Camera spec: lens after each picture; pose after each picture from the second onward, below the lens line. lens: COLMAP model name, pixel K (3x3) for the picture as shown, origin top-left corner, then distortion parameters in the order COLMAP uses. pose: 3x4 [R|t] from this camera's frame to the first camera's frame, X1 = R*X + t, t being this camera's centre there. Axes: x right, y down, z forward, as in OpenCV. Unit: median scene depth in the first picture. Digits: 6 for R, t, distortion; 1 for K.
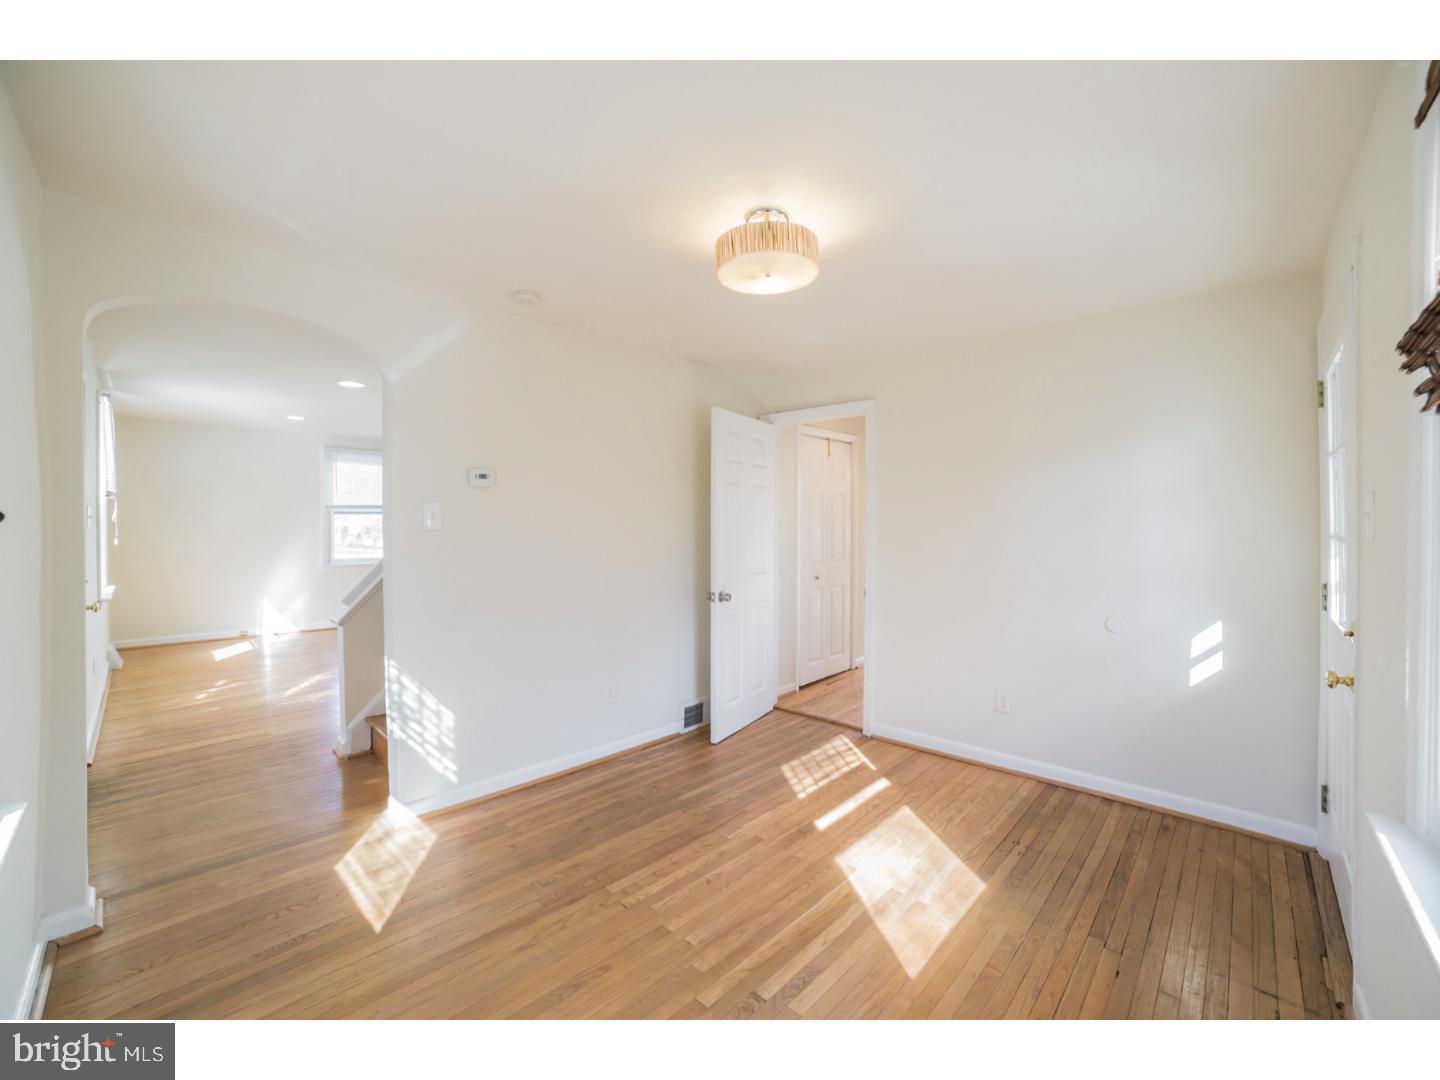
lens RADIAL K [[560.0, 0, 712.5], [0, 560.0, 549.8], [0, 0, 1]] dist [-0.000274, 0.000241]
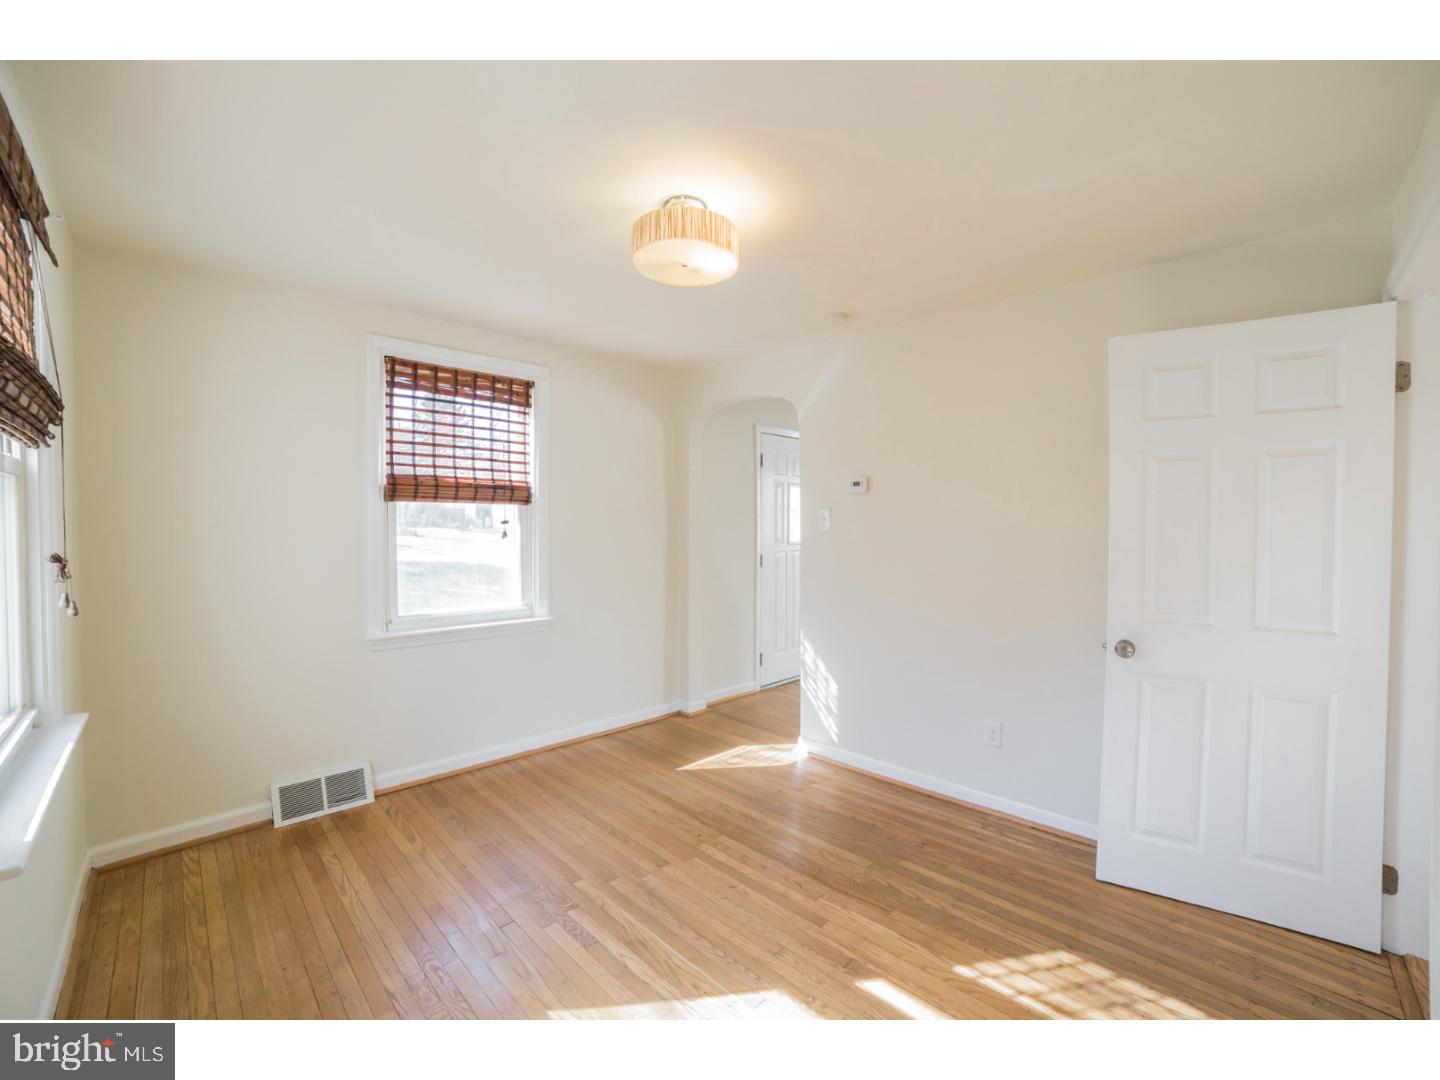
lens RADIAL K [[560.0, 0, 712.5], [0, 560.0, 549.8], [0, 0, 1]] dist [-0.000274, 0.000241]
pose [[0.002639, 0.004950, -0.999984, 0.771084], [-0.013993, 0.999890, 0.004913, 0.003179], [0.999899, 0.013980, 0.002708, 0.765973]]
